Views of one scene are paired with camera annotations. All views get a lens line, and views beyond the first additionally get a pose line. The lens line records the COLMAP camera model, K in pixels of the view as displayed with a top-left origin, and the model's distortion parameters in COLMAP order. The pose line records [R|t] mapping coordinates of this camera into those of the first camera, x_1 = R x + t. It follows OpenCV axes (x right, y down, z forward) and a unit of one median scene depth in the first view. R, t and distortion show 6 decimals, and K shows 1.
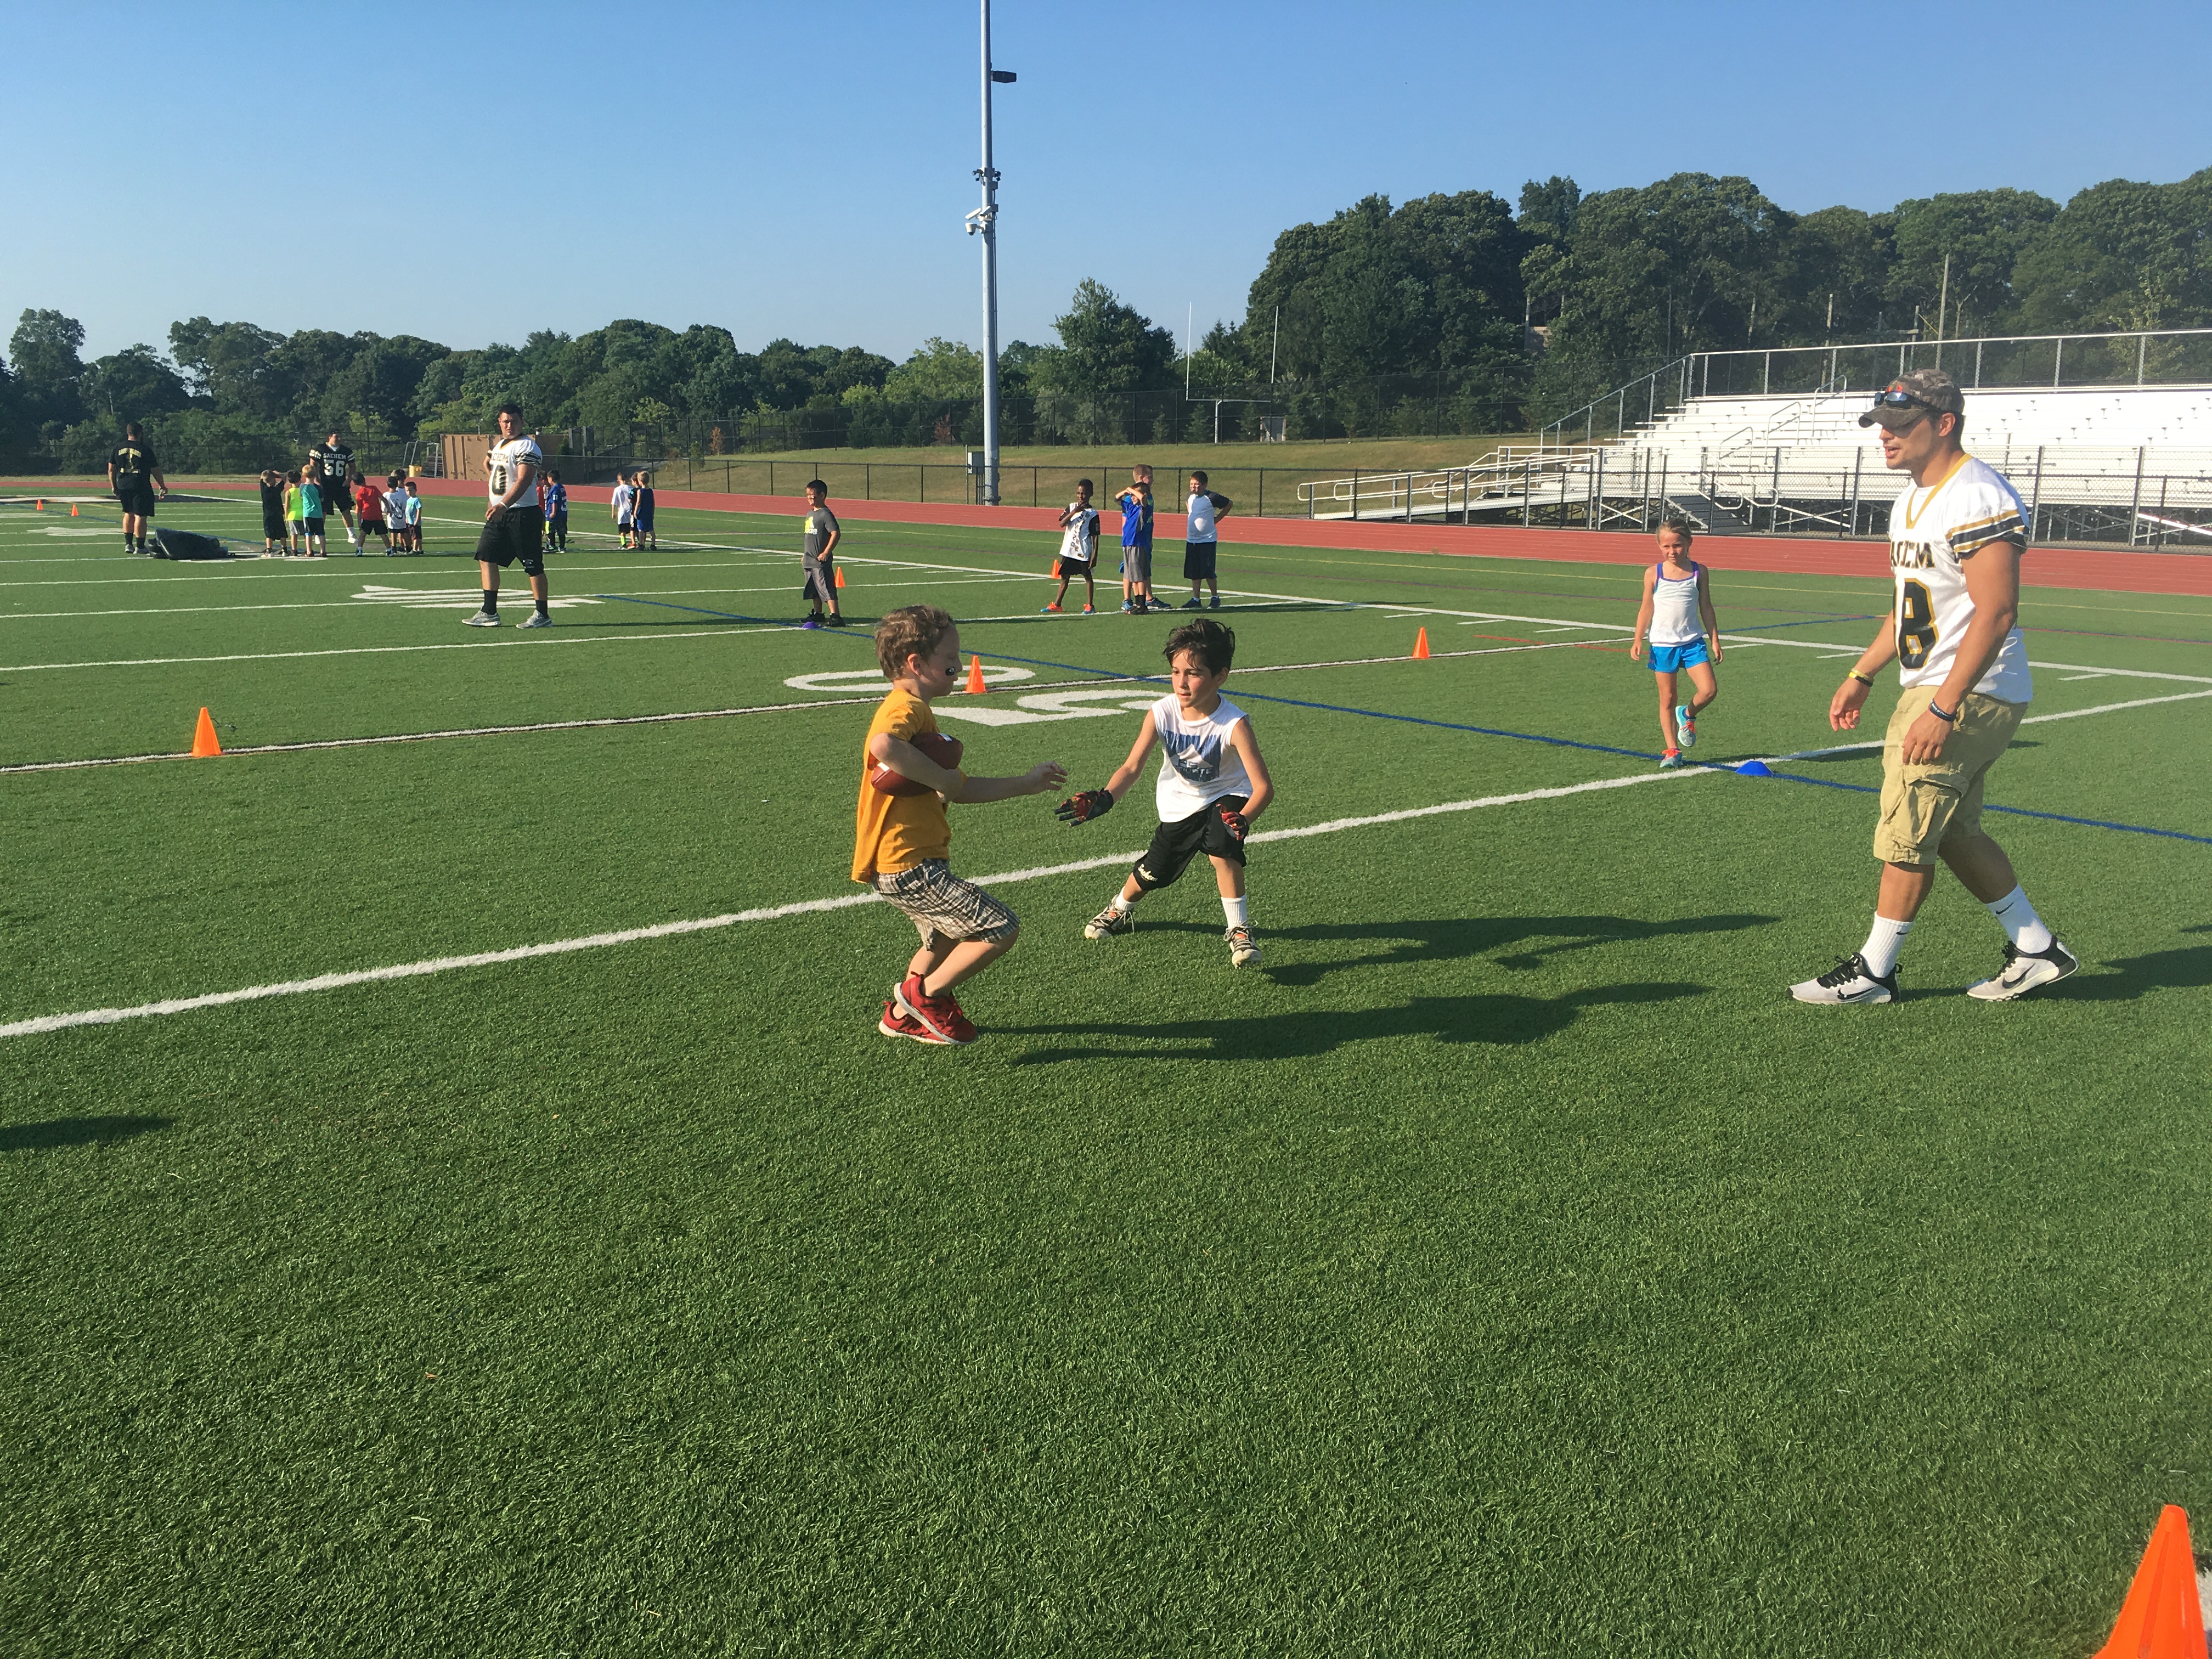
lens RADIAL K [[1916.3, 0, 1106.0], [0, 1916.3, 829.5], [0, 0, 1]] dist [0.071004, -0.086243]
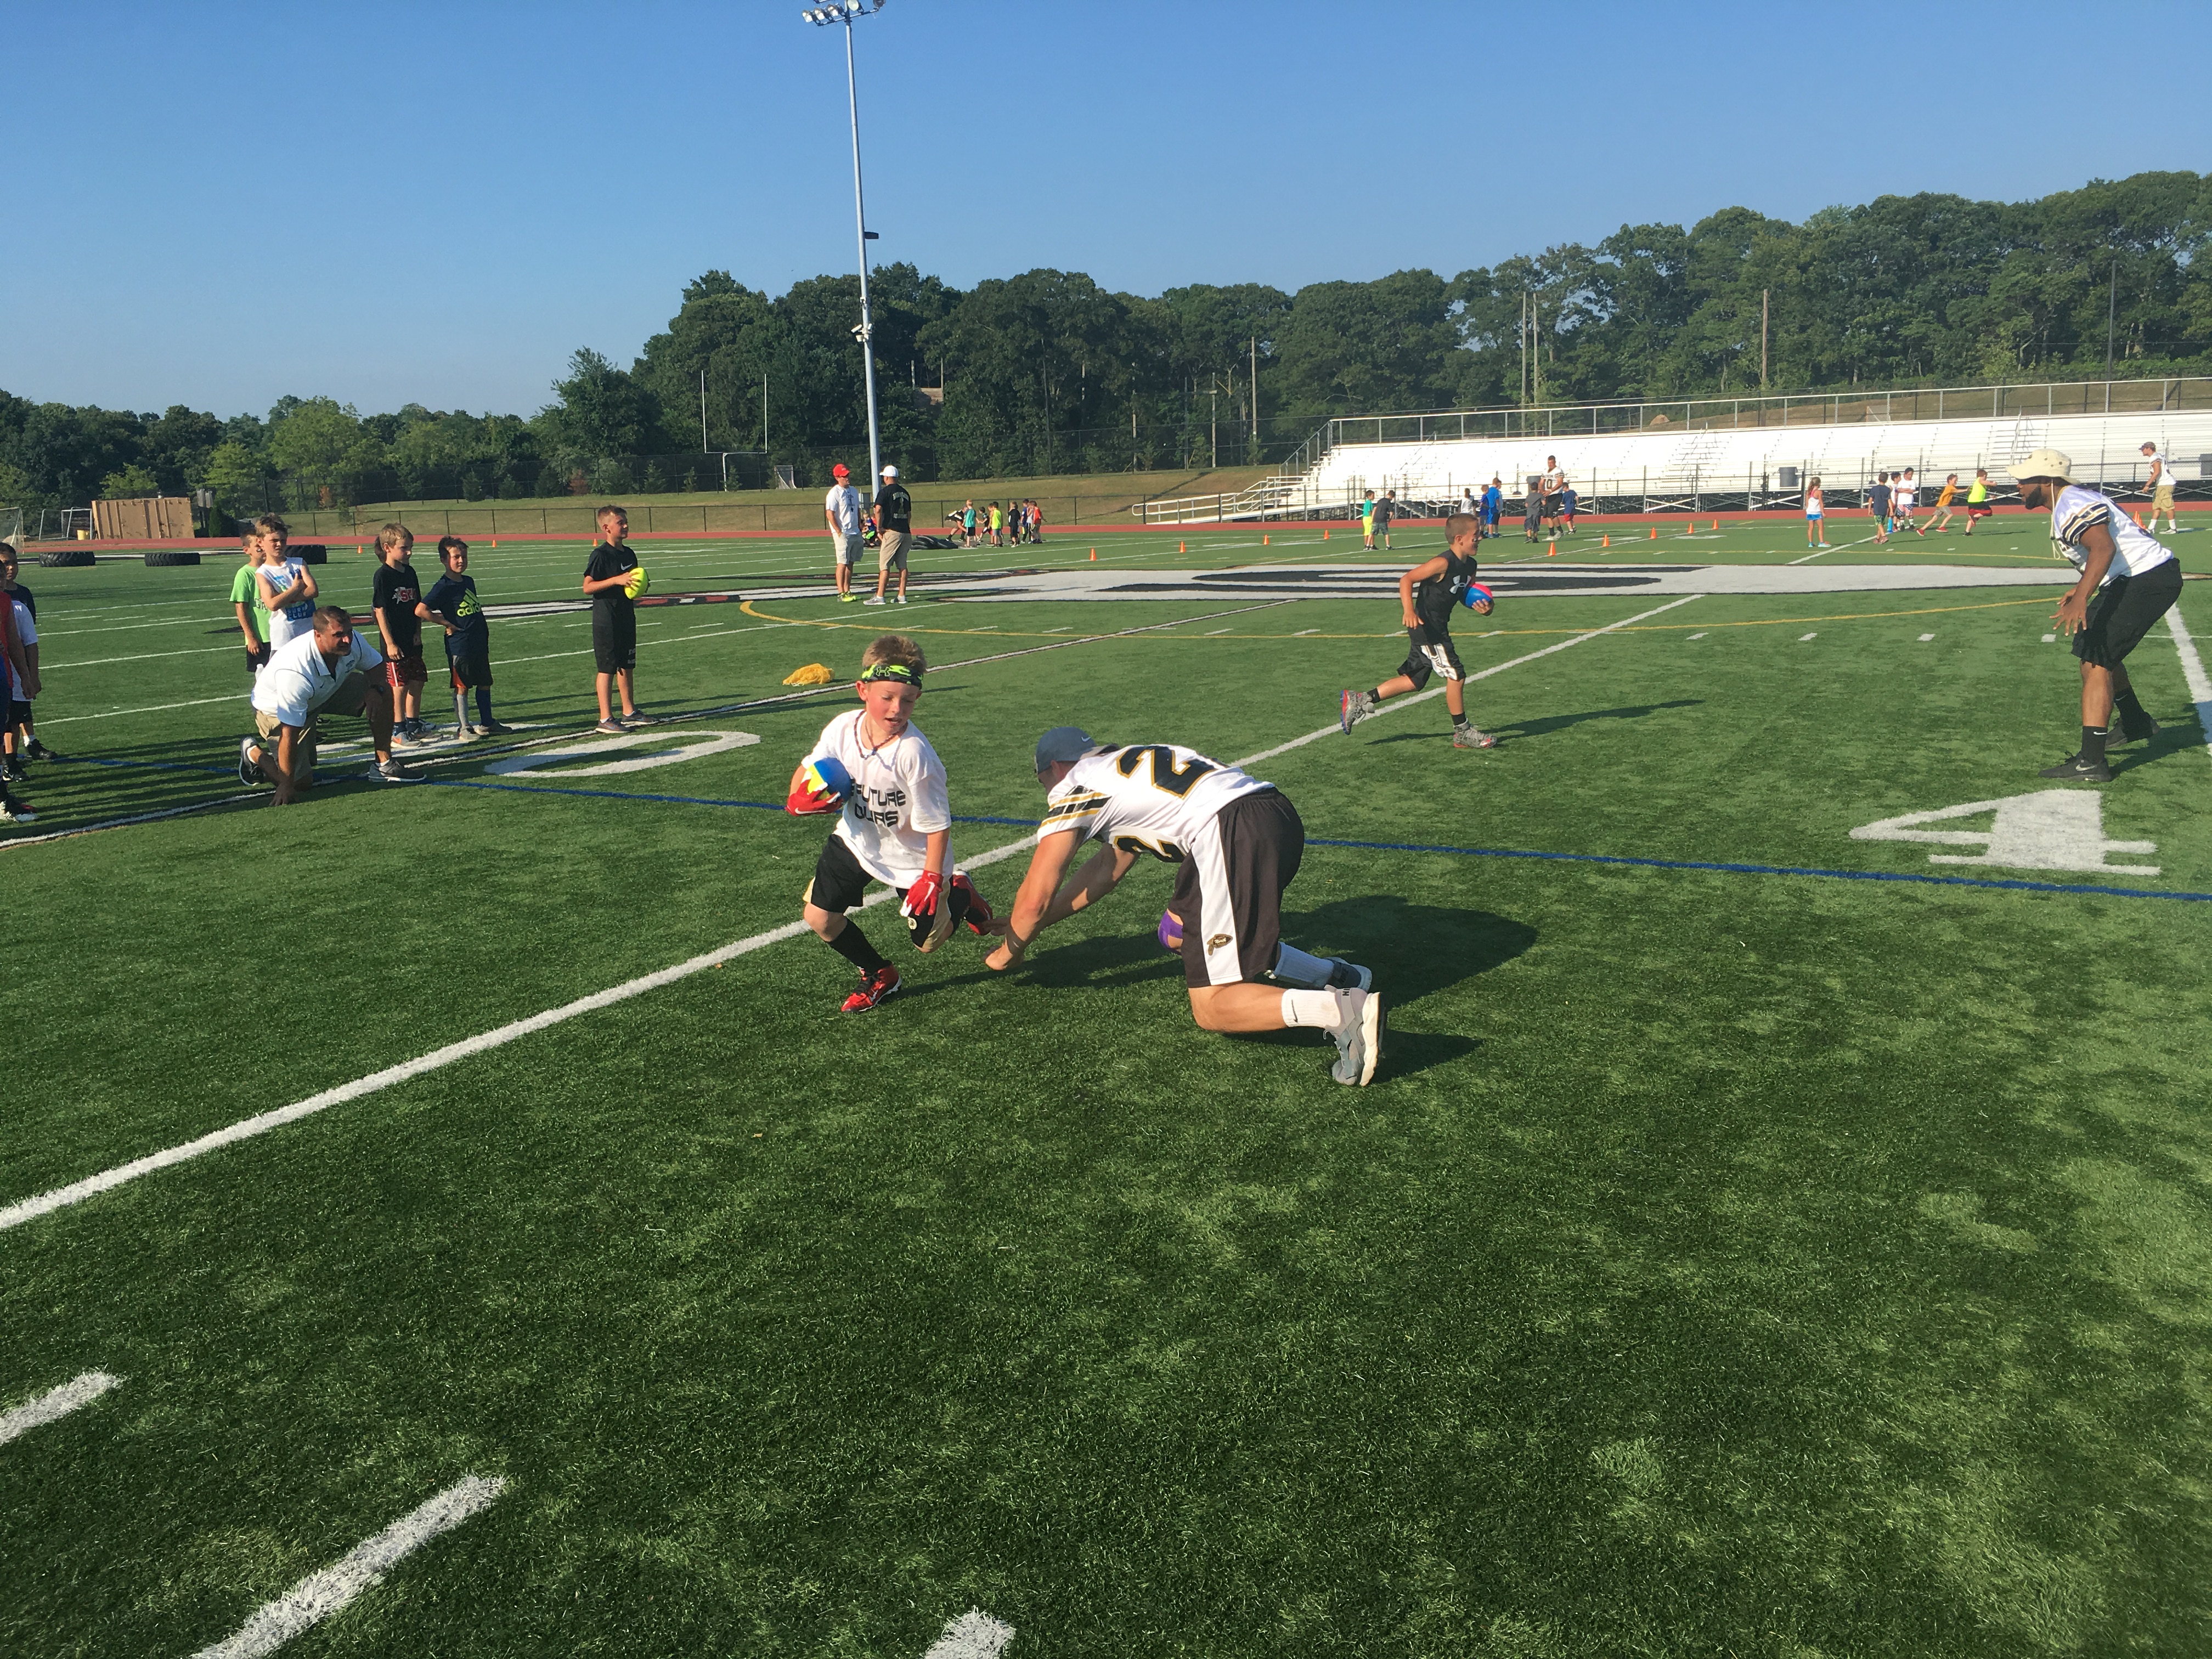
lens RADIAL K [[1900.1, 0, 1106.0], [0, 1900.1, 829.5], [0, 0, 1]] dist [0.088114, -0.136675]
pose [[0.907572, -0.104095, 0.406789, -0.194944], [0.112822, 0.993612, 0.002548, 0.026175], [-0.404456, 0.043582, 0.913519, -0.136204]]
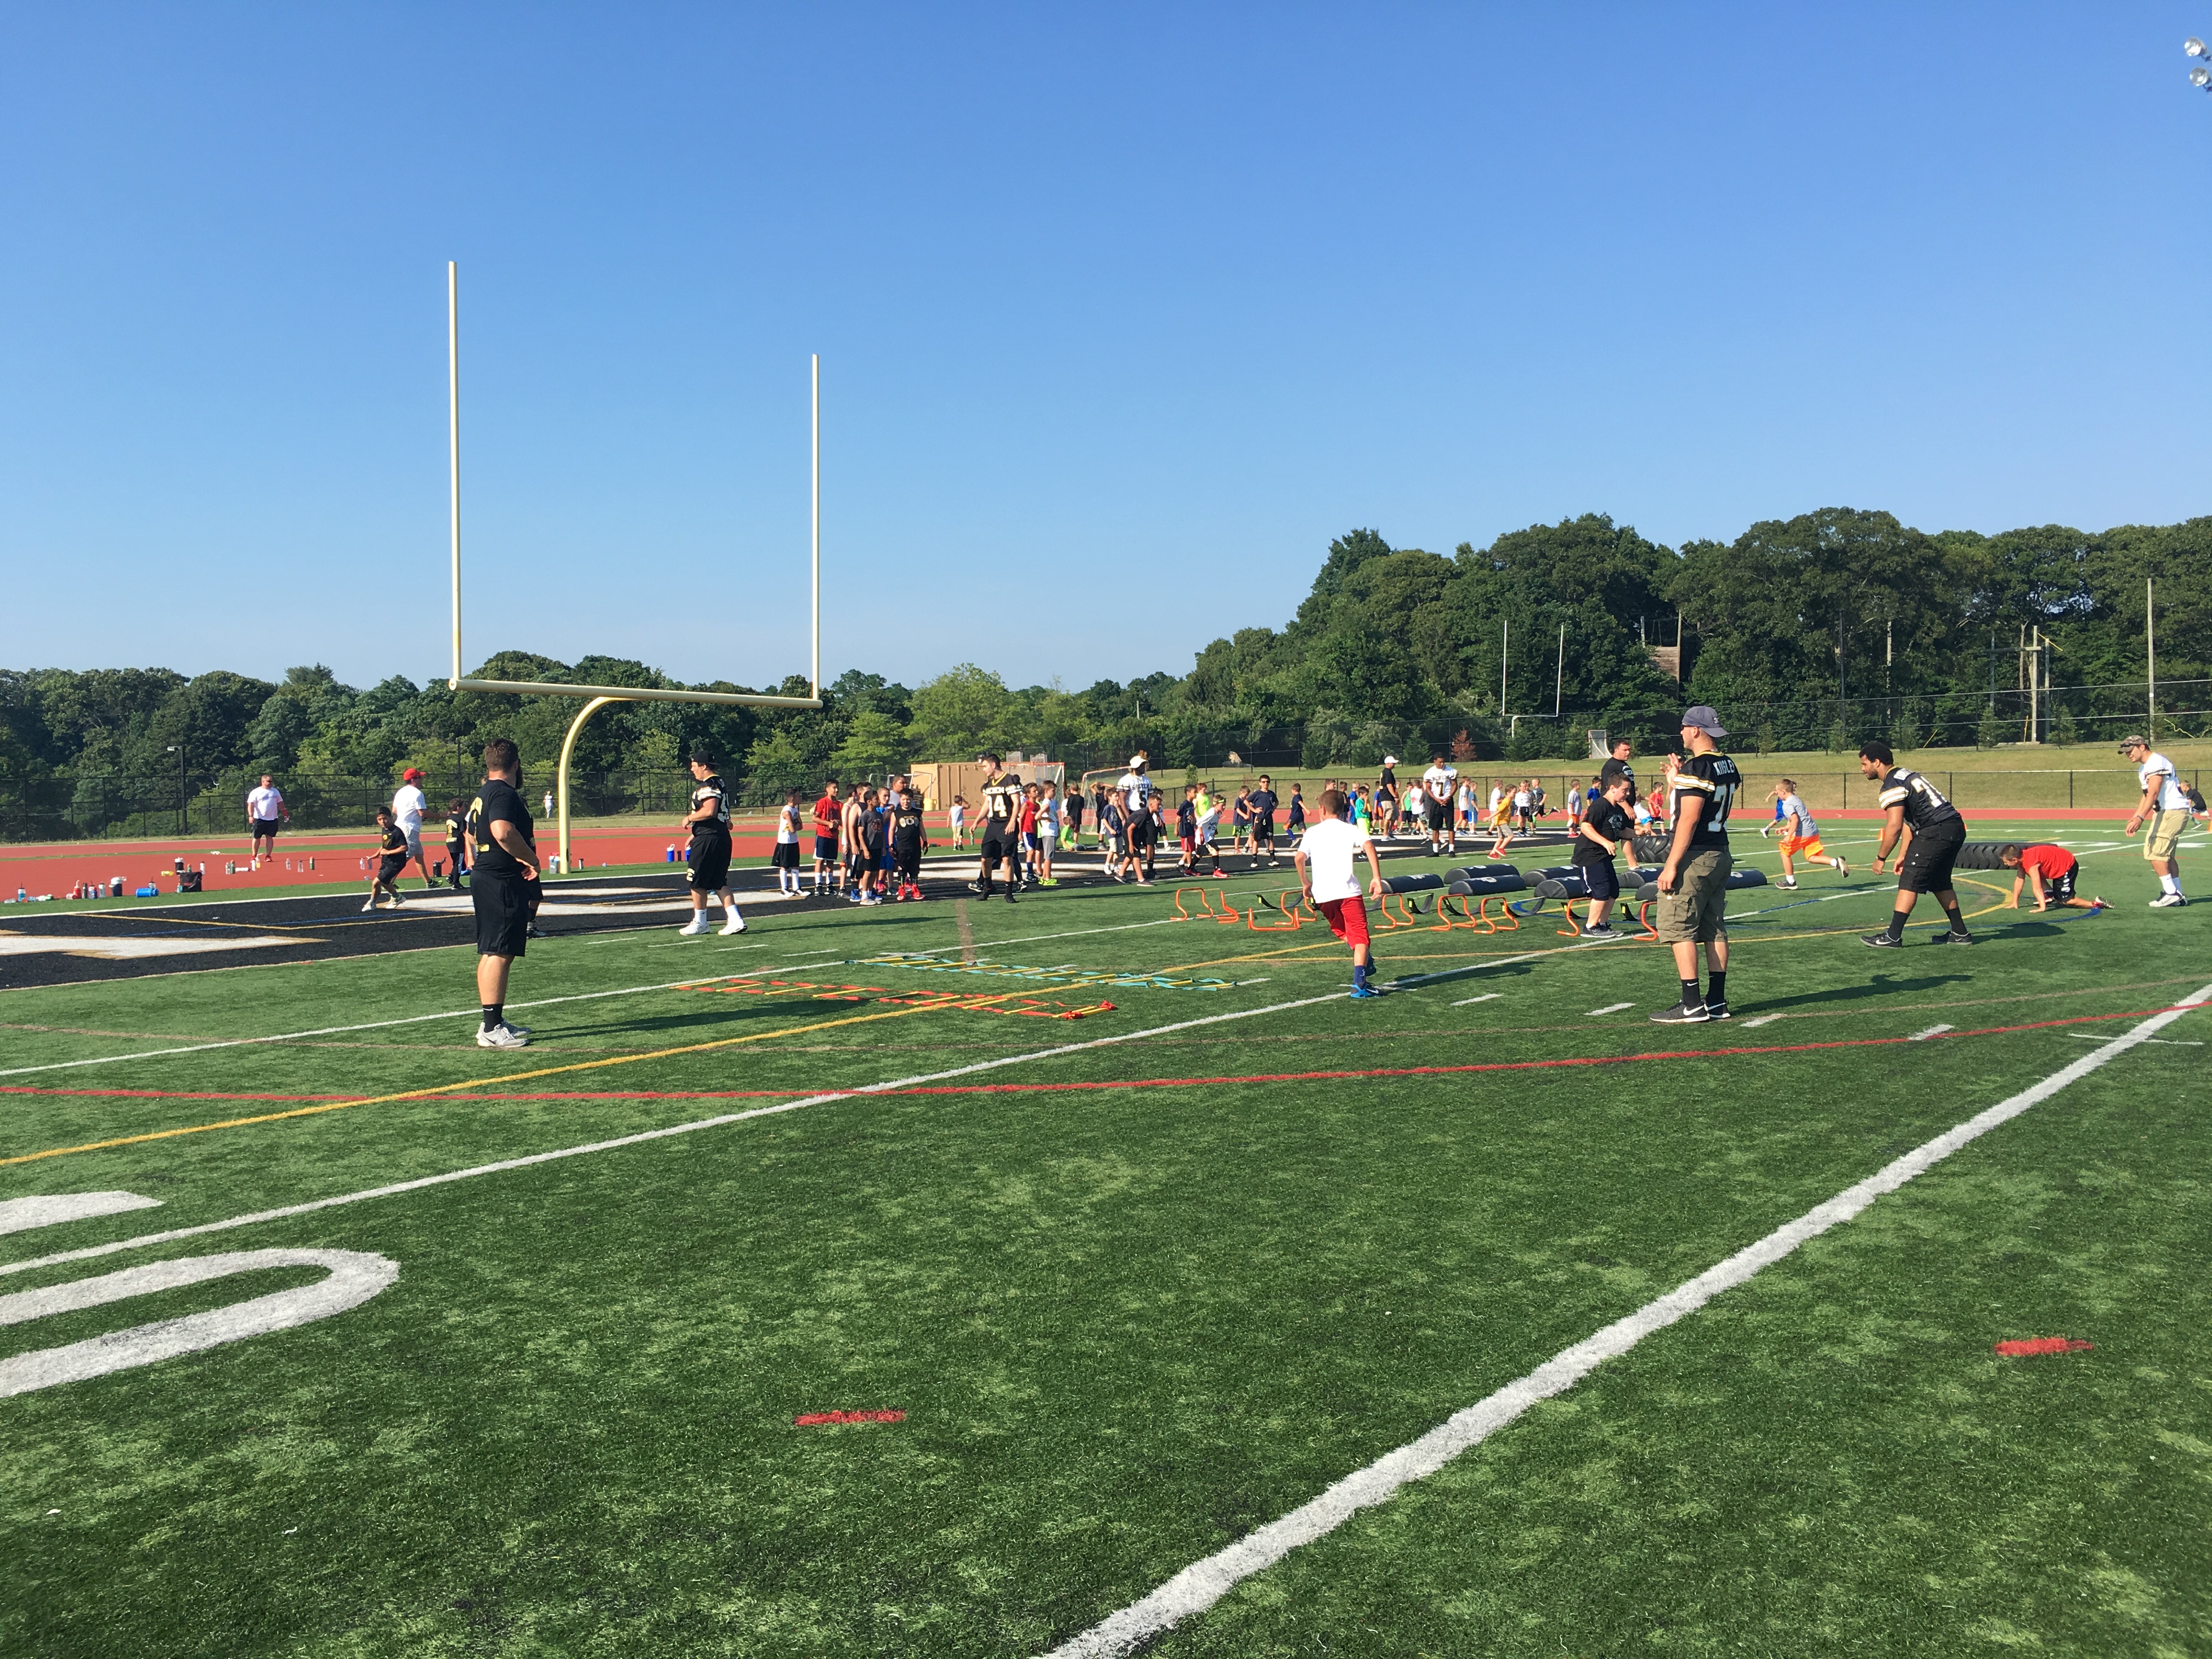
lens RADIAL K [[1877.0, 0, 1097.4], [0, 1877.0, 827.1], [0, 0, 1]] dist [0.083939, -0.105461]
pose [[0.972153, -0.027290, 0.232753, -0.321590], [0.065810, 0.985021, -0.159379, -0.021101], [-0.224918, 0.170259, 0.959387, 0.102534]]
